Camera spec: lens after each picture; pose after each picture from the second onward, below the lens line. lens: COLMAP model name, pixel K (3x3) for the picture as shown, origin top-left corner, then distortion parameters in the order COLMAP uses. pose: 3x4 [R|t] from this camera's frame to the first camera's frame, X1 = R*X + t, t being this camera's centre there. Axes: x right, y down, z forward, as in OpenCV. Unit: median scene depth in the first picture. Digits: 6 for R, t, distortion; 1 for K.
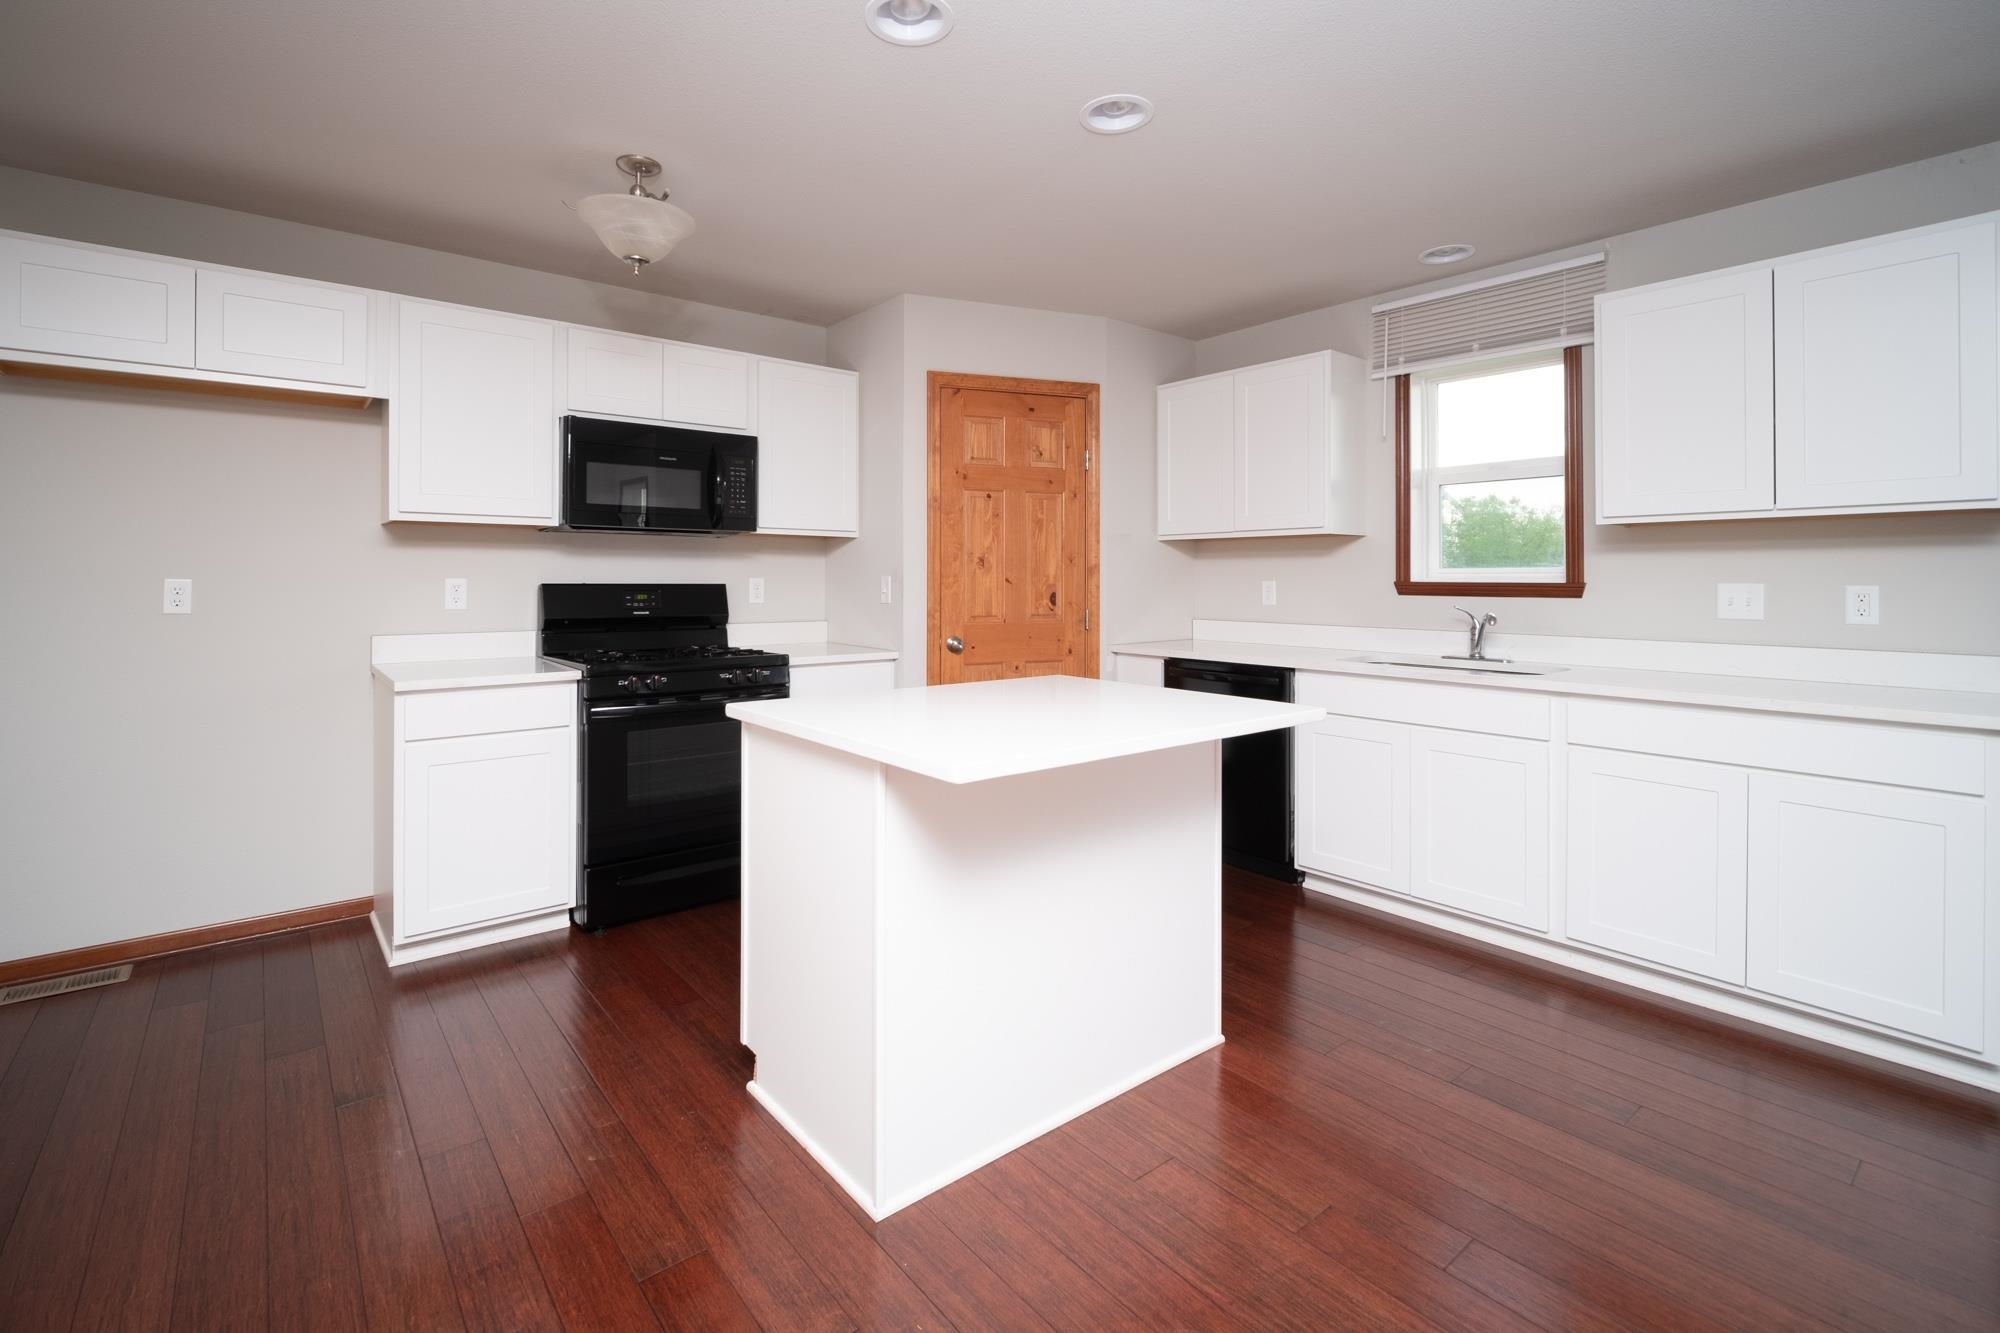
lens RADIAL K [[890.2, 0, 995.6], [0, 890.2, 583.2], [0, 0, 1]] dist [0.002617, -0.000029]
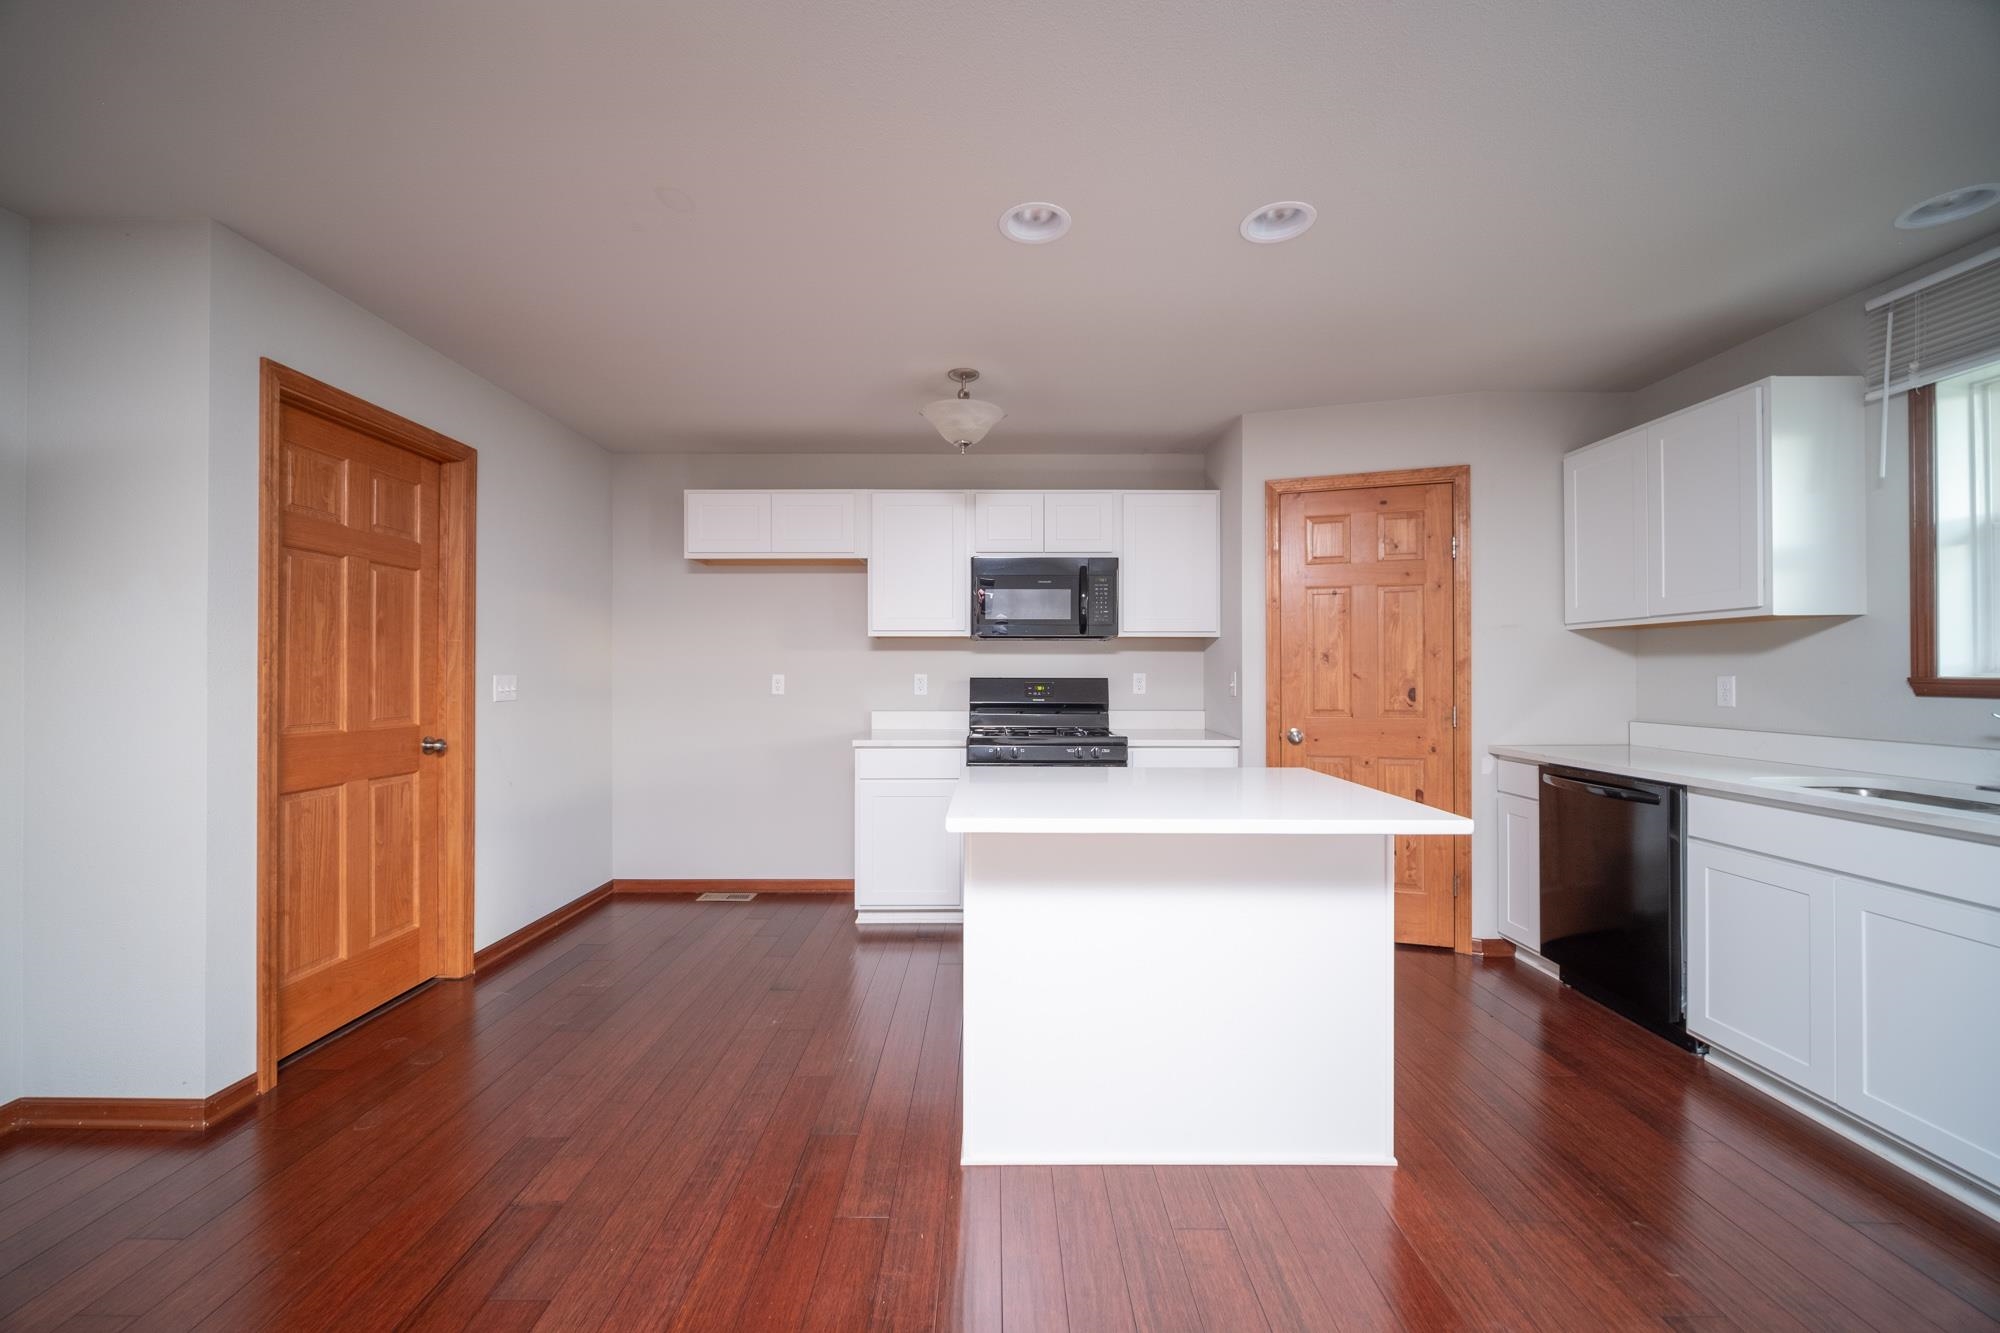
lens RADIAL K [[785.9, 0, 990.3], [0, 785.9, 670.5], [0, 0, 1]] dist [-0.003287, -0.000005]
pose [[0.784814, -0.003492, -0.619722, 0.260474], [-0.002431, 0.999959, -0.008713, 0.000032], [0.619727, 0.008344, 0.784773, 0.049035]]
